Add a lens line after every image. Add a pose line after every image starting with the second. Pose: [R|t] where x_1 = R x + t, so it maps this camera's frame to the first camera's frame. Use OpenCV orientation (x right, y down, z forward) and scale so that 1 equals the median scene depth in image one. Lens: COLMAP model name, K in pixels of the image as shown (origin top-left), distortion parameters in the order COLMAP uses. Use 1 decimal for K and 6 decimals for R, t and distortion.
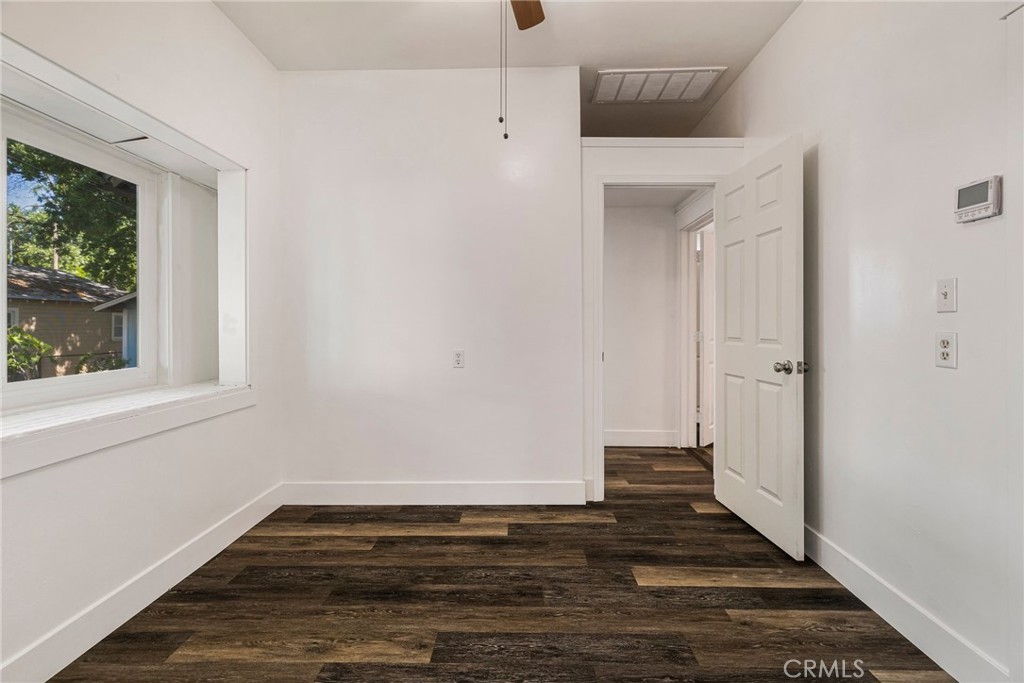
lens RADIAL K [[445.4, 0, 515.0], [0, 445.4, 333.0], [0, 0, 1]] dist [0.003995, 0.000301]
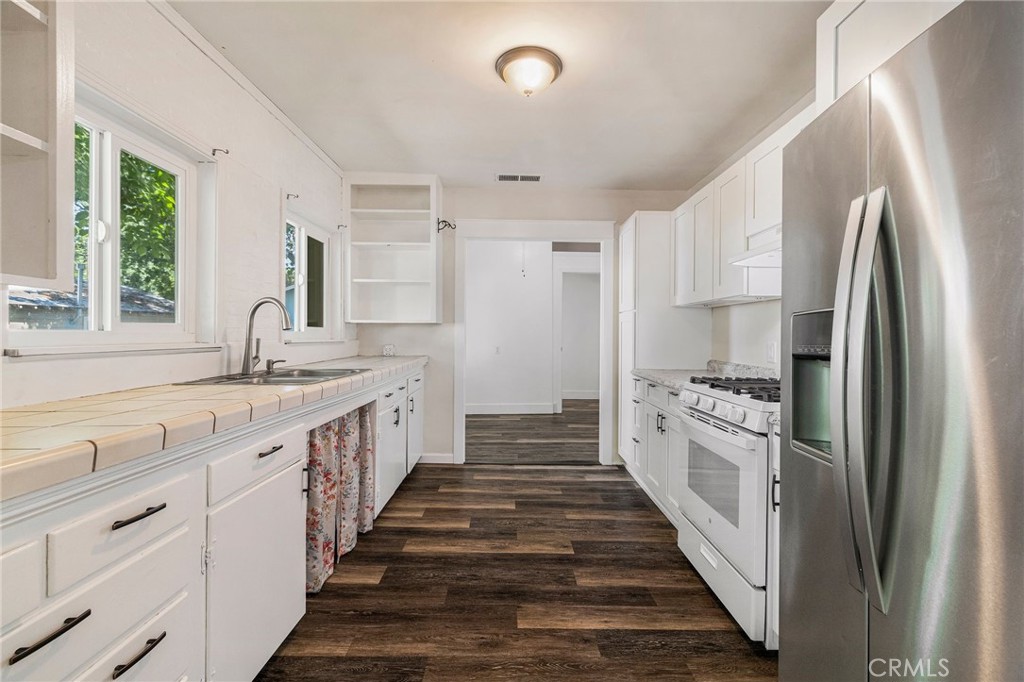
lens RADIAL K [[445.4, 0, 517.2], [0, 445.4, 332.4], [0, 0, 1]] dist [0.003995, 0.000301]
pose [[0.999564, 0.006572, 0.028786, -0.148602], [-0.006062, 0.999824, -0.017778, 0.012677], [-0.028898, 0.017595, 0.999428, -2.029101]]
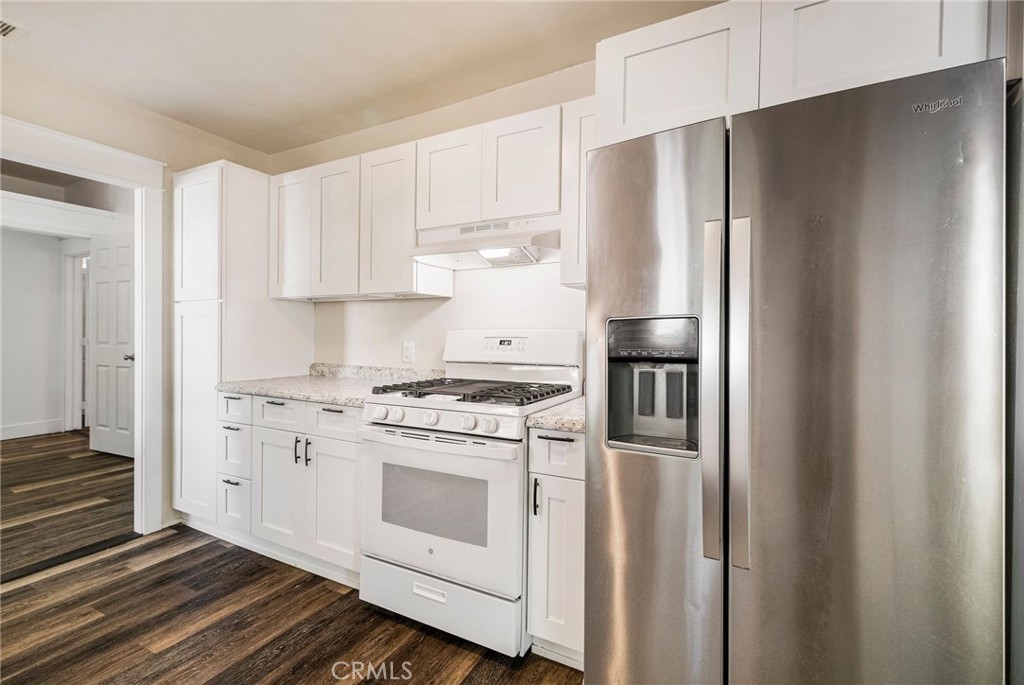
lens RADIAL K [[445.4, 0, 513.6], [0, 445.4, 334.2], [0, 0, 1]] dist [0.003995, 0.000301]
pose [[0.448105, -0.000494, 0.893981, -0.411545], [0.006624, 0.999974, -0.002768, -0.004874], [-0.893956, 0.007162, 0.448097, -1.522879]]
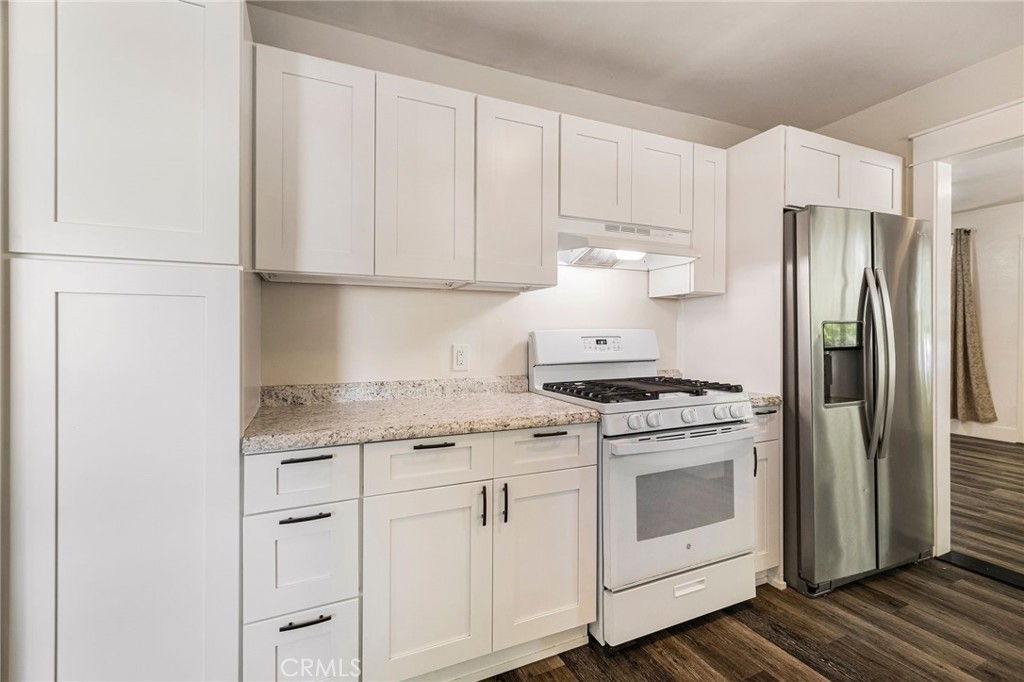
lens RADIAL K [[445.4, 0, 514.3], [0, 445.4, 333.2], [0, 0, 1]] dist [0.003995, 0.000301]
pose [[-0.421813, 0.002515, 0.906679, -0.360316], [0.012956, 0.999911, 0.003254, -0.017332], [-0.906590, 0.013120, -0.421808, -0.181298]]
